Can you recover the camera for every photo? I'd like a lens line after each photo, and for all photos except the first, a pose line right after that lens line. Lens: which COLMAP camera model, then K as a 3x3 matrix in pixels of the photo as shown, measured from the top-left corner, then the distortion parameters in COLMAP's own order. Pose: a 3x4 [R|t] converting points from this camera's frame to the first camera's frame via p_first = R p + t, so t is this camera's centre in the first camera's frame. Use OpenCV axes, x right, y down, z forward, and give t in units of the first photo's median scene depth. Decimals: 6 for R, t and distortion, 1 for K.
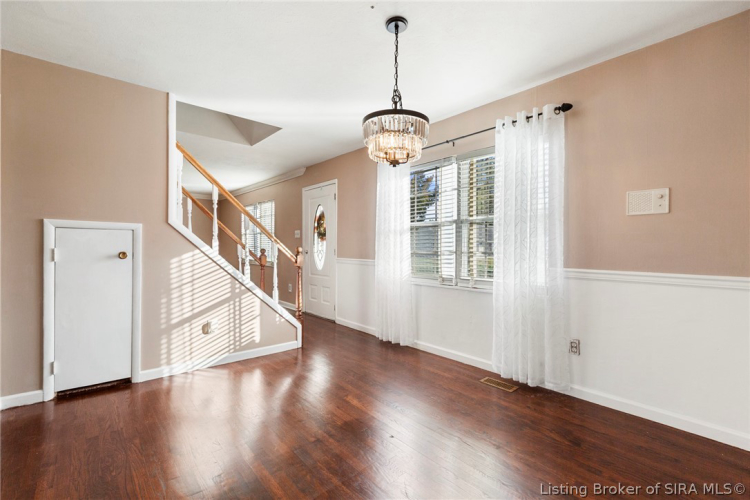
lens RADIAL K [[339.7, 0, 375.0], [0, 339.7, 250.0], [0, 0, 1]] dist [-0.022376, -0.000123]
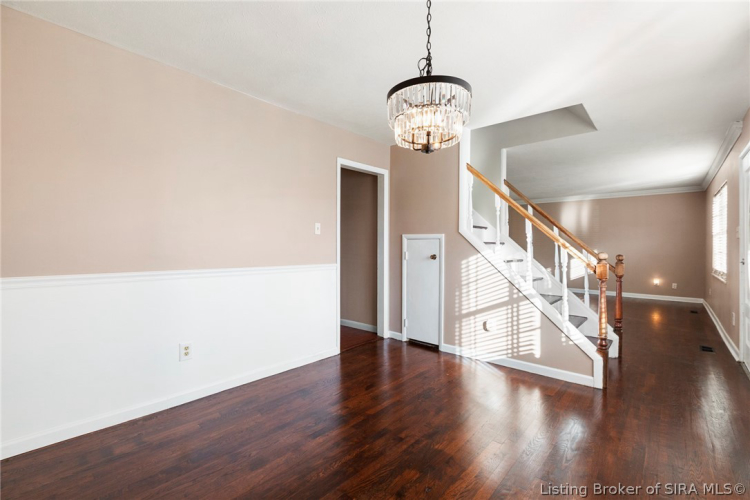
lens RADIAL K [[335.4, 0, 375.8], [0, 335.4, 247.2], [0, 0, 1]] dist [-0.002472, -0.000689]
pose [[0.108000, -0.005590, -0.994135, 0.559102], [-0.017379, 0.999821, -0.007510, -0.007992], [0.993999, 0.018089, 0.107884, 0.530120]]
